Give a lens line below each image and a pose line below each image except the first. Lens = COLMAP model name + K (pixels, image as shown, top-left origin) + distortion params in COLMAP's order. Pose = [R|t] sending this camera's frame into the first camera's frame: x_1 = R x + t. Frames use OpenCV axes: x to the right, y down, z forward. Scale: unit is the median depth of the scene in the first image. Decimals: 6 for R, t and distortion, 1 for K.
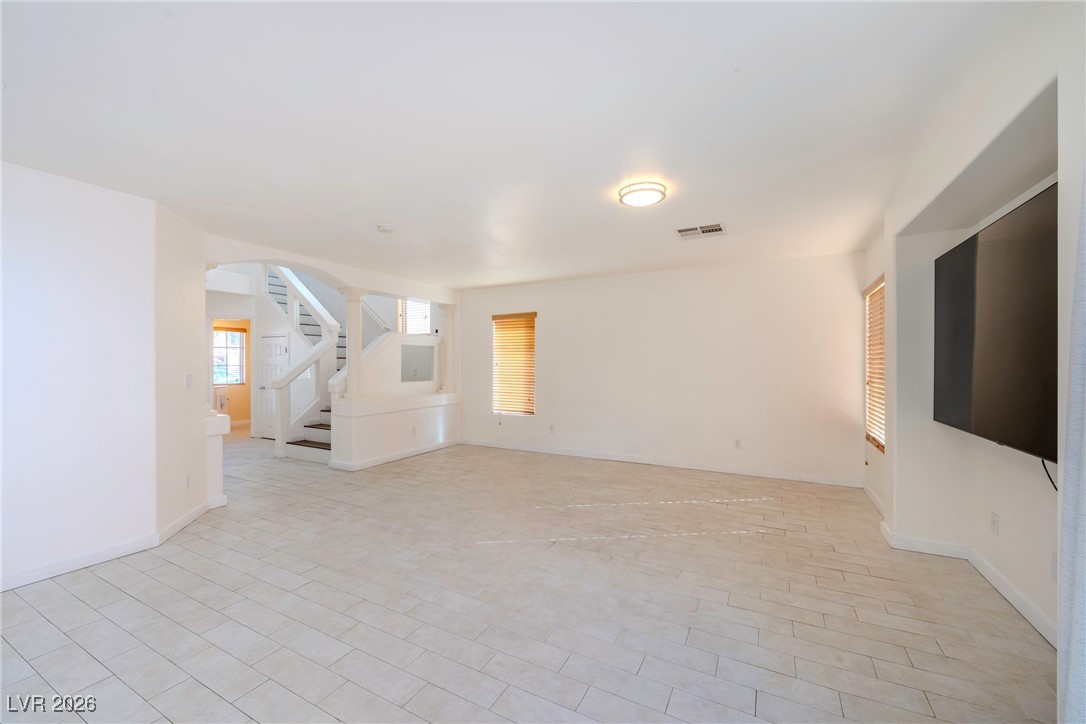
lens RADIAL K [[429.0, 0, 543.2], [0, 429.0, 362.9], [0, 0, 1]] dist [-0.001432, -0.000312]
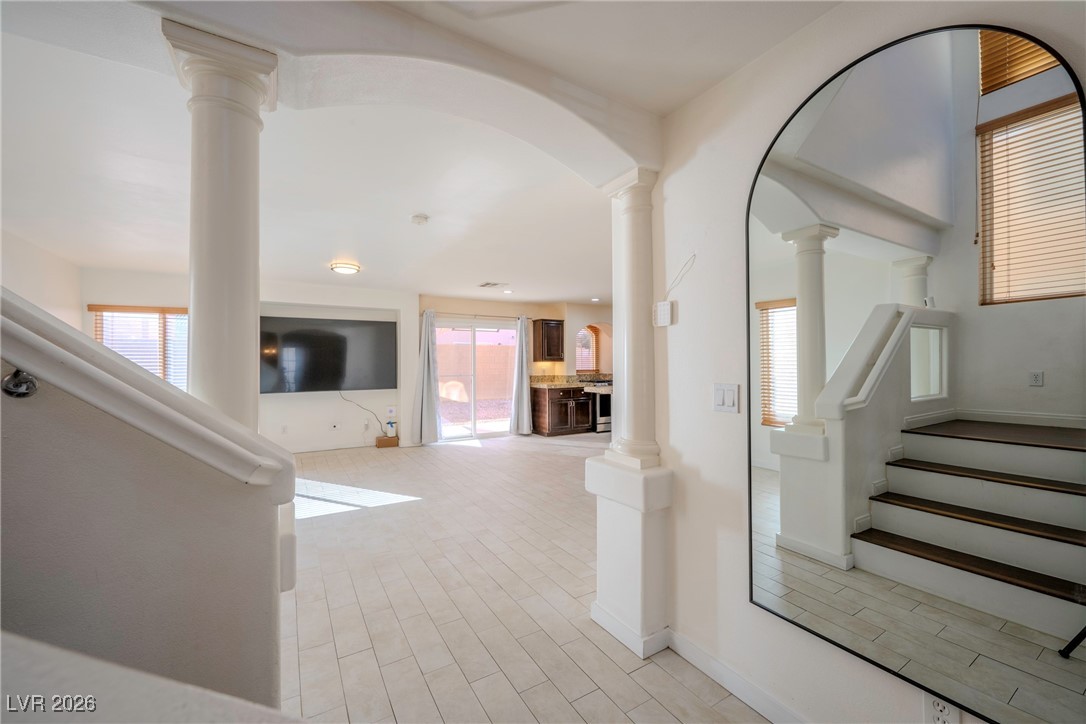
lens RADIAL K [[429.0, 0, 542.3], [0, 429.0, 362.0], [0, 0, 1]] dist [-0.001432, -0.000312]
pose [[-0.857259, 0.005320, 0.514859, -0.727848], [0.006543, 0.999978, 0.000562, -0.005415], [-0.514845, 0.003851, -0.857275, 1.125873]]
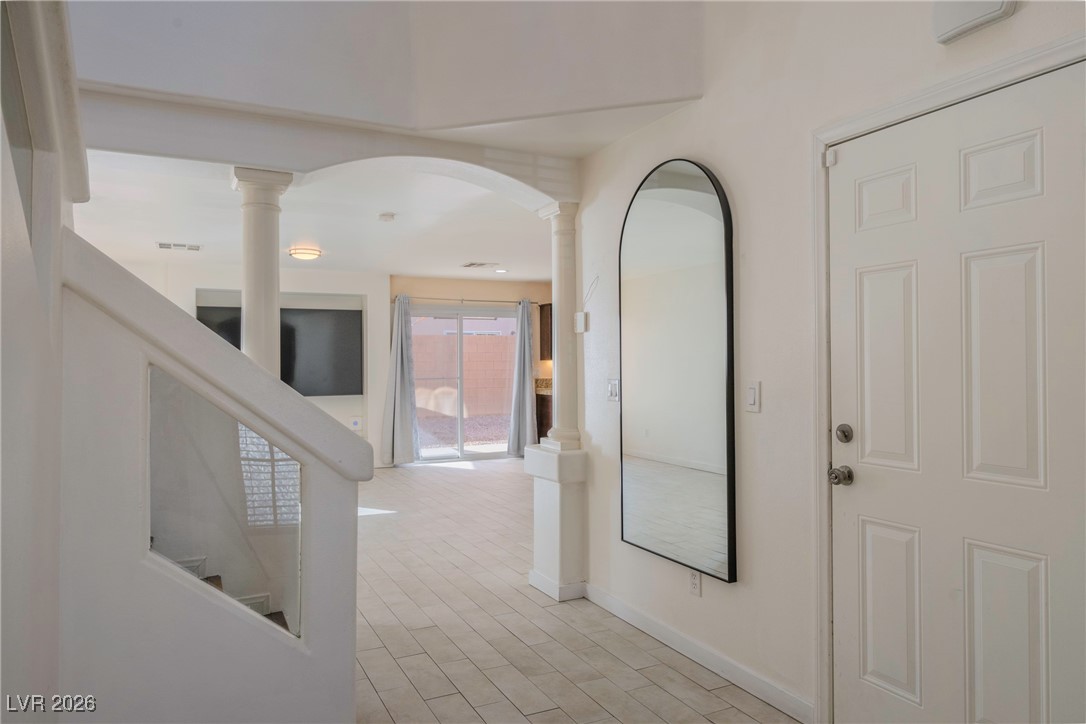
lens RADIAL K [[754.1, 0, 537.9], [0, 754.1, 361.5], [0, 0, 1]] dist [0.038385, 0.000711]
pose [[-0.804141, 0.004498, 0.594422, -1.100861], [0.008056, 0.999962, 0.003333, -0.008658], [-0.594384, 0.007469, -0.804146, 1.450631]]
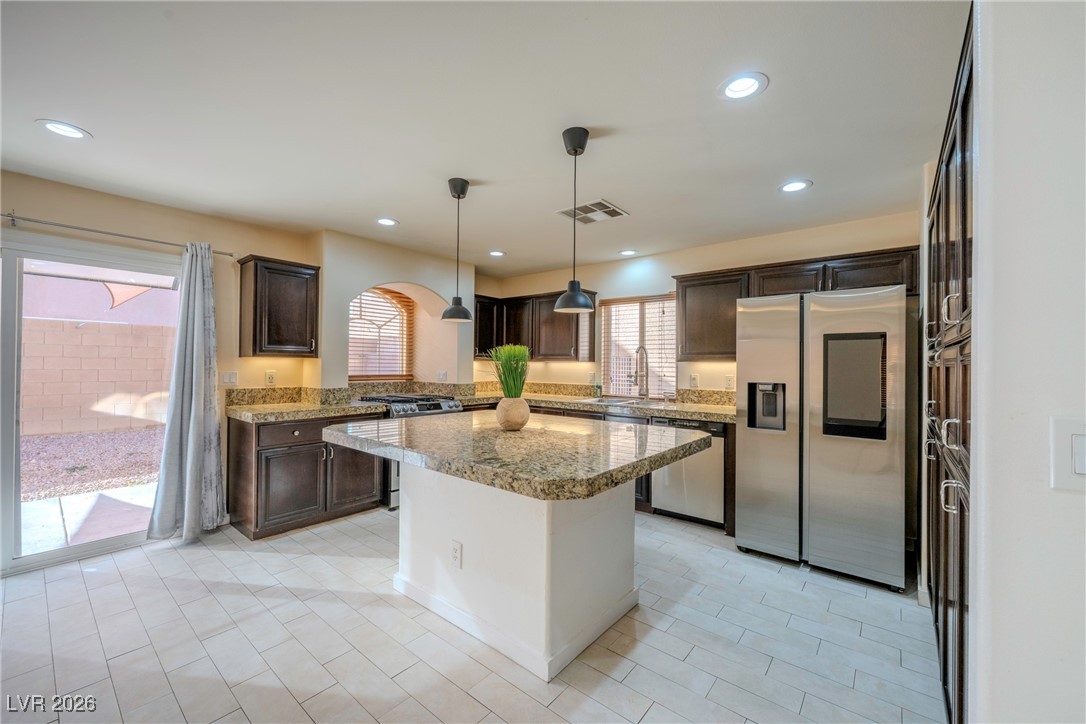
lens RADIAL K [[429.0, 0, 540.9], [0, 429.0, 361.7], [0, 0, 1]] dist [-0.001432, -0.000312]
pose [[-0.979489, -0.009102, 0.201290, -0.499949], [-0.010304, 0.999935, -0.004925, 0.000243], [-0.201232, -0.006898, -0.979519, 0.382042]]
